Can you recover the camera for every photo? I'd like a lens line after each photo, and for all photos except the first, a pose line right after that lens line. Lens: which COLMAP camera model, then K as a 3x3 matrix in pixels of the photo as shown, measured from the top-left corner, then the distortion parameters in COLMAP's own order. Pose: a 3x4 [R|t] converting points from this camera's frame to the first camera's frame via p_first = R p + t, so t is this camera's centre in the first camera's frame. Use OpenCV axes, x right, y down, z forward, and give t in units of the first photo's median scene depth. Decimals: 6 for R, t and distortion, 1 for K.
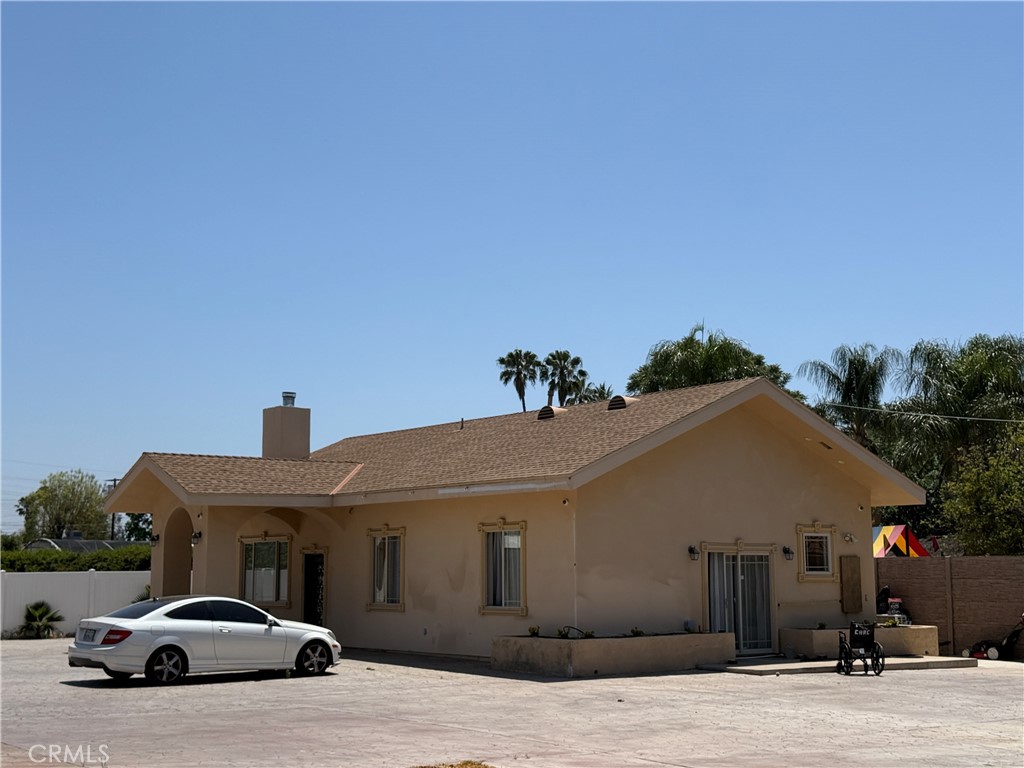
lens RADIAL K [[1445.3, 0, 511.6], [0, 1445.3, 386.3], [0, 0, 1]] dist [0.151766, 0.000000]
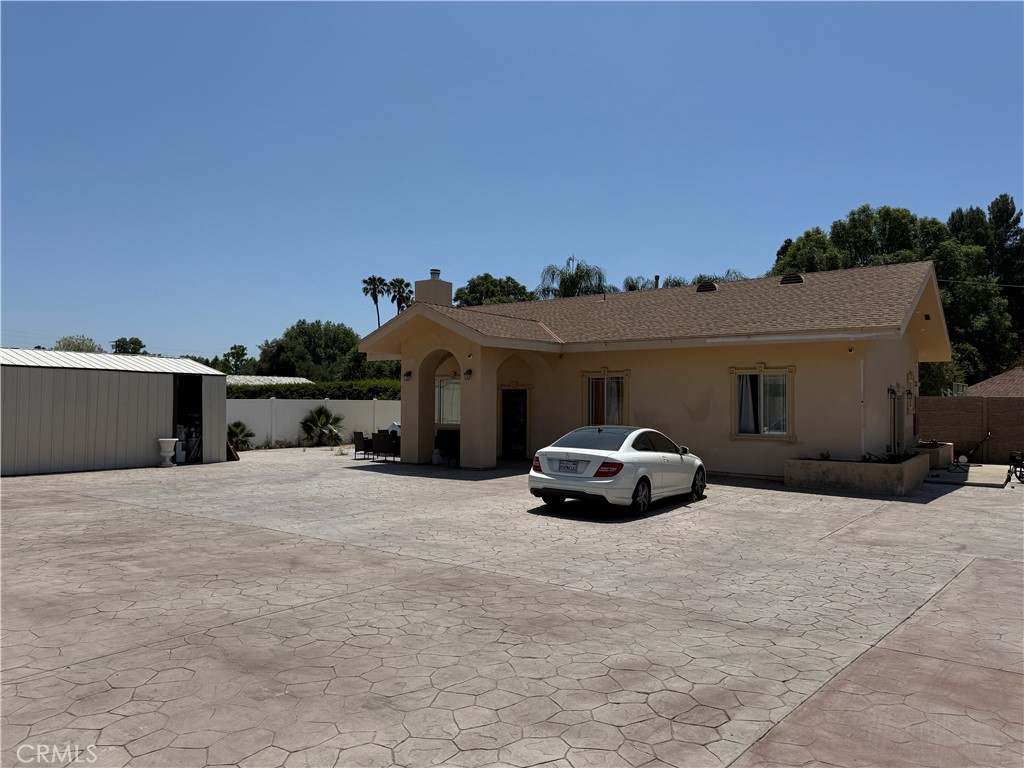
lens RADIAL K [[727.0, 0, 513.9], [0, 727.0, 386.4], [0, 0, 1]] dist [0.045420, -0.002547]
pose [[0.957710, 0.016436, 0.287265, -0.275034], [-0.046578, 0.994055, 0.098409, 0.042106], [-0.283940, -0.107627, 0.952782, 0.331248]]
